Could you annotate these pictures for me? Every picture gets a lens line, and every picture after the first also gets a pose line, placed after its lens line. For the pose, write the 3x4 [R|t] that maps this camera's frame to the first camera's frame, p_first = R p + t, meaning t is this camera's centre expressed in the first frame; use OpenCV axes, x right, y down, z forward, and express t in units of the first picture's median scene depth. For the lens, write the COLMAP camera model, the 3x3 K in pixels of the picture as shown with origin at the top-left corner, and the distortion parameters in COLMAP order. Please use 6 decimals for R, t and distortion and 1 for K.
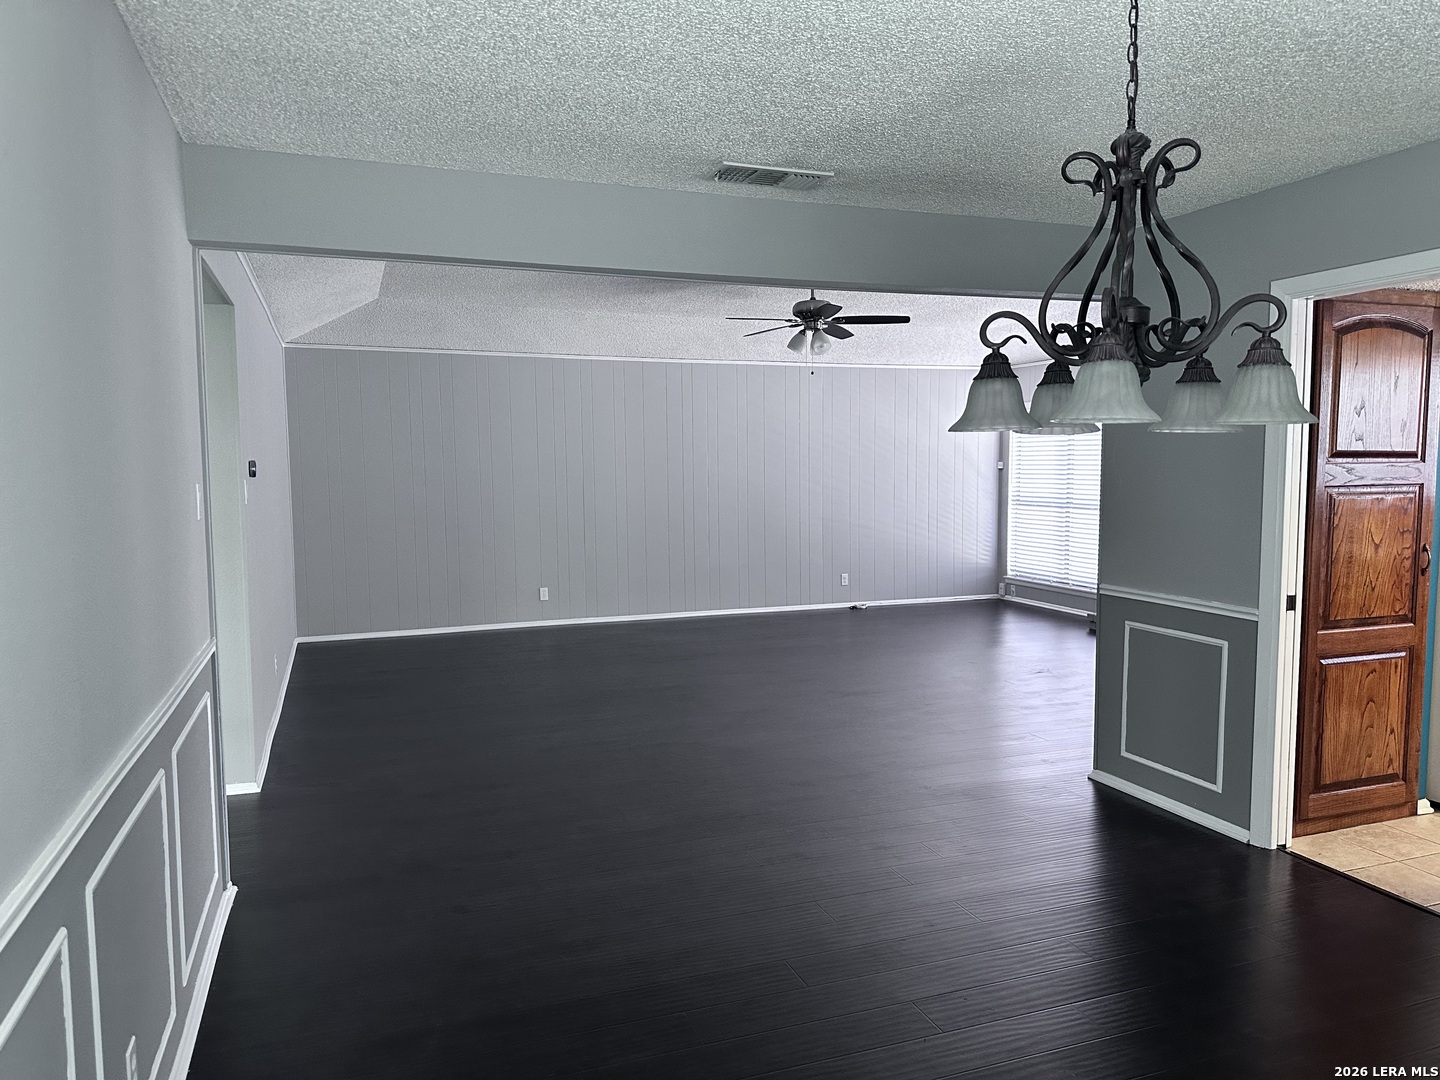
lens RADIAL K [[996.8, 0, 720.0], [0, 996.8, 540.0], [0, 0, 1]] dist [0.025114, 0.000372]
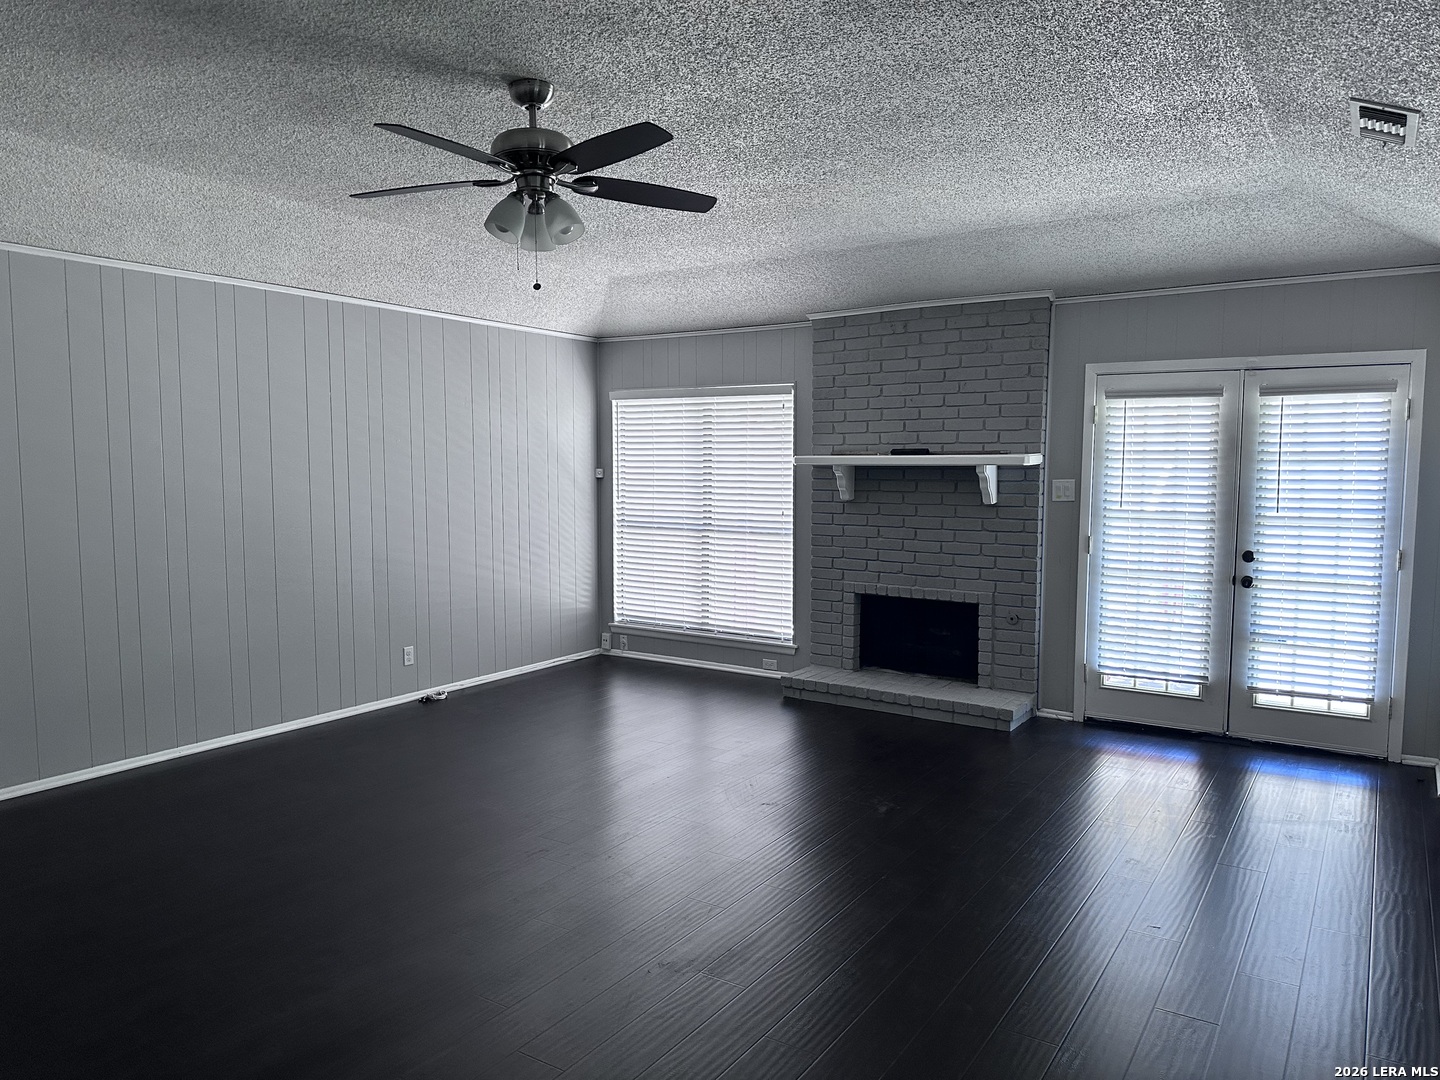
lens RADIAL K [[996.8, 0, 720.0], [0, 996.8, 540.0], [0, 0, 1]] dist [0.025114, 0.000372]
pose [[0.813732, -0.041528, 0.579755, -0.075552], [0.042435, 0.999027, 0.011999, -0.031580], [-0.579689, 0.014838, 0.814702, 0.361675]]
